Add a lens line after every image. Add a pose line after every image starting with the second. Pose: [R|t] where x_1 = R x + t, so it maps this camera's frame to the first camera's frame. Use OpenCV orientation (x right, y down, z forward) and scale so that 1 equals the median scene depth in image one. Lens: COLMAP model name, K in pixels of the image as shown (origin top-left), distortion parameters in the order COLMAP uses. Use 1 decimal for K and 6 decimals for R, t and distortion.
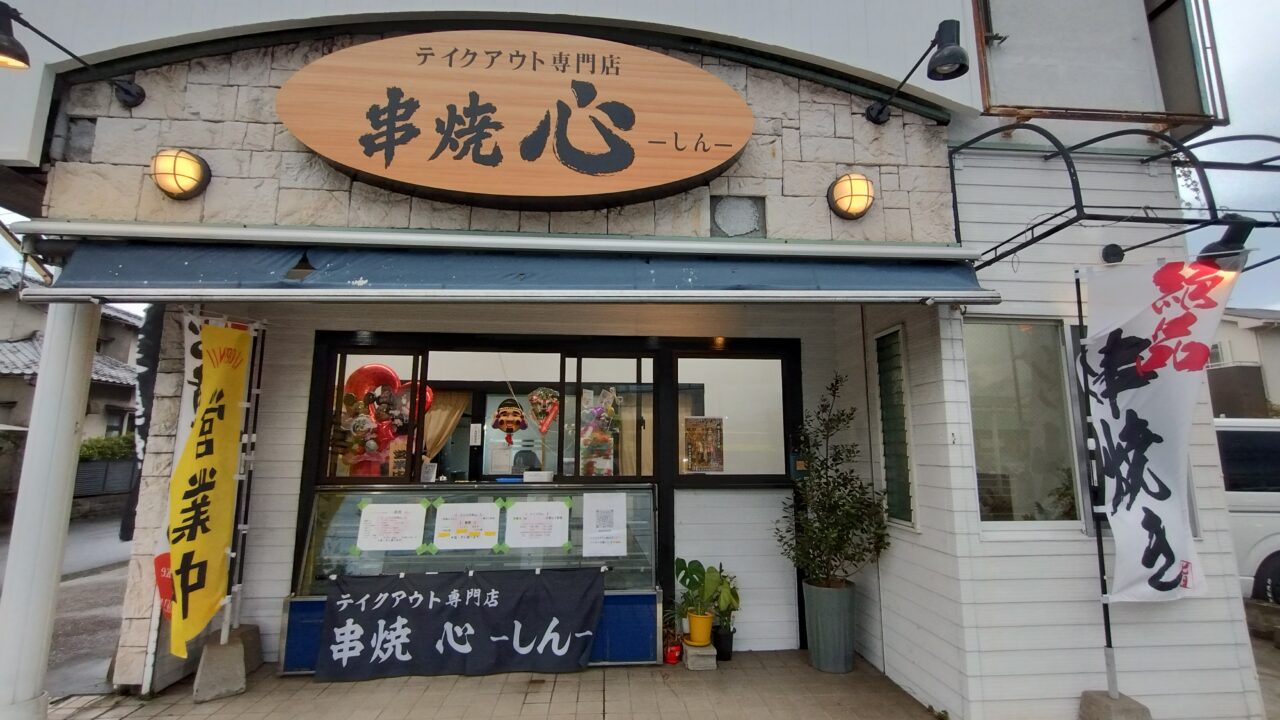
lens RADIAL K [[592.7, 0, 640.0], [0, 592.7, 360.0], [0, 0, 1]] dist [-0.003019, -0.000621]
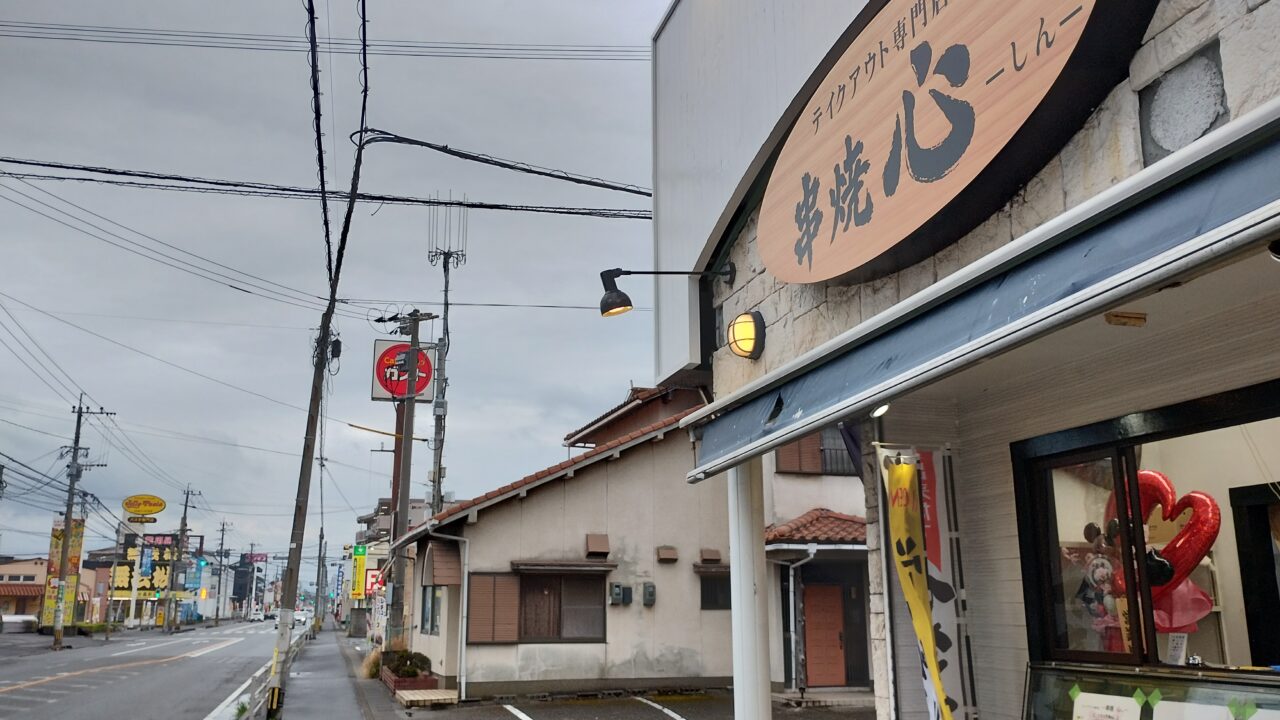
lens RADIAL K [[1093.8, 0, 640.0], [0, 1093.8, 360.0], [0, 0, 1]] dist [0.003469, 0.002522]
pose [[0.178715, -0.220017, -0.958986, 0.940760], [0.148708, 0.969520, -0.194721, 0.062814], [0.972598, -0.107809, 0.205987, 0.404296]]
